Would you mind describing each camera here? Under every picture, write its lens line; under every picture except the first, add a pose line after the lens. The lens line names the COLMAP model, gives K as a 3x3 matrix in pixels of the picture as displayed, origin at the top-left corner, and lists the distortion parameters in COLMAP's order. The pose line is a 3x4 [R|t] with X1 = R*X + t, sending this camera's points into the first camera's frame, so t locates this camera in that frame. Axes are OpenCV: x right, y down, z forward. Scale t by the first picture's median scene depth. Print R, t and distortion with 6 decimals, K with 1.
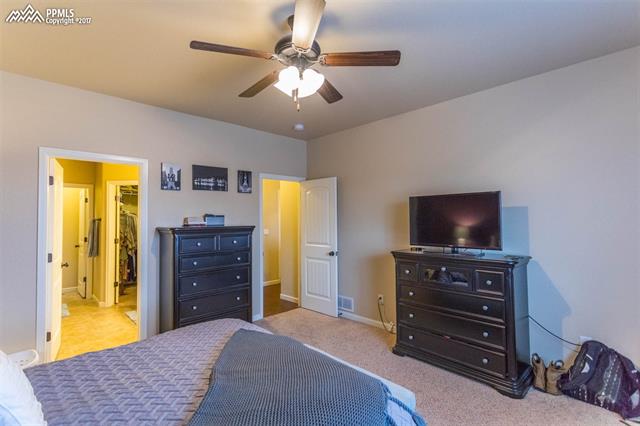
lens RADIAL K [[300.7, 0, 321.6], [0, 300.7, 211.0], [0, 0, 1]] dist [-0.000320, 0.001995]
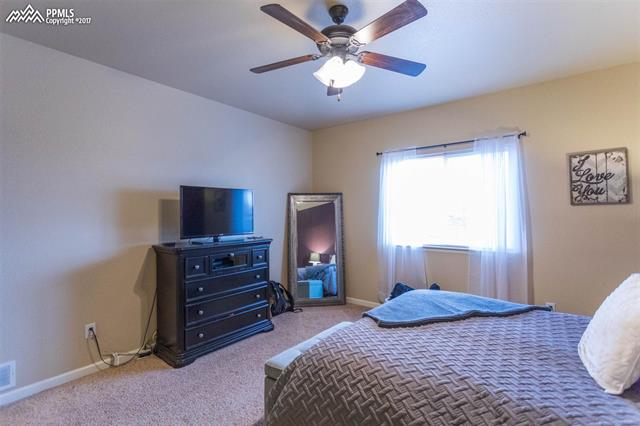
lens RADIAL K [[300.7, 0, 321.5], [0, 300.7, 214.1], [0, 0, 1]] dist [-0.000320, 0.001995]
pose [[-0.136423, 0.006550, 0.990629, -0.690838], [-0.018386, 0.999789, -0.009143, 0.041689], [-0.990480, -0.019461, -0.136273, 0.762374]]
